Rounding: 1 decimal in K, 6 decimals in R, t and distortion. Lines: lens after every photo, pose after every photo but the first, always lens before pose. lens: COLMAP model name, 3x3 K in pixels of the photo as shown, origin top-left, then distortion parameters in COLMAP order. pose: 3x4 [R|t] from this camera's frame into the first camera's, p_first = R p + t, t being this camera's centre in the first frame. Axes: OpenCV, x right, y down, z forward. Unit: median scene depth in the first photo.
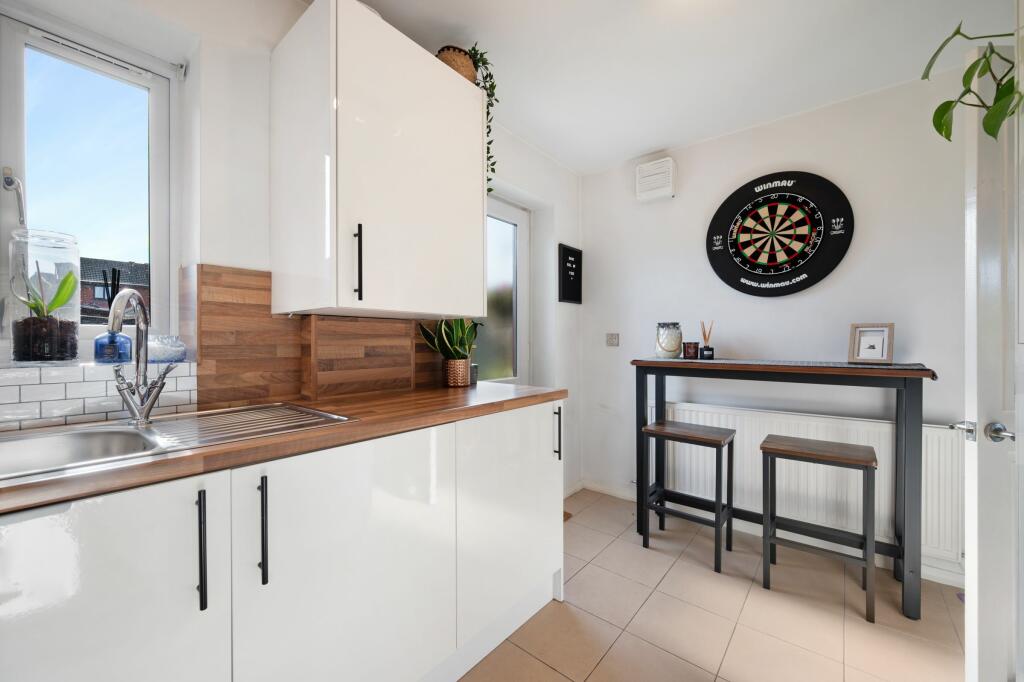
lens RADIAL K [[398.9, 0, 512.0], [0, 398.9, 343.0], [0, 0, 1]] dist [-0.000614, -0.000043]
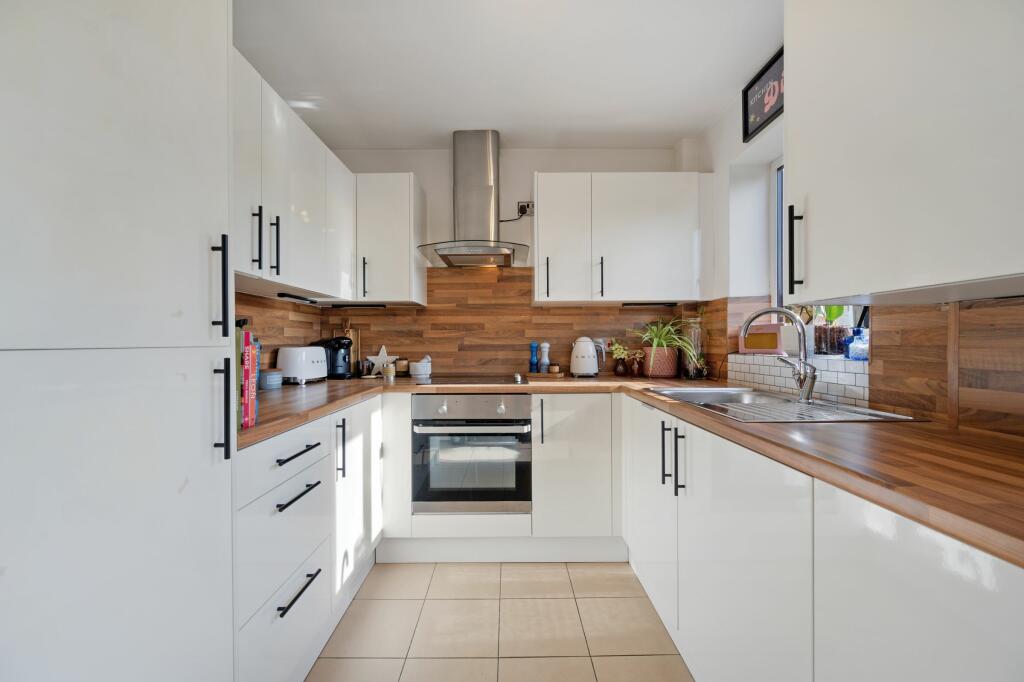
lens RADIAL K [[398.9, 0, 510.1], [0, 398.9, 342.5], [0, 0, 1]] dist [-0.000614, -0.000043]
pose [[-0.763607, 0.001936, -0.645678, 0.563733], [0.000980, 0.999998, 0.001840, -0.004072], [0.645681, 0.000772, -0.763607, 1.114882]]
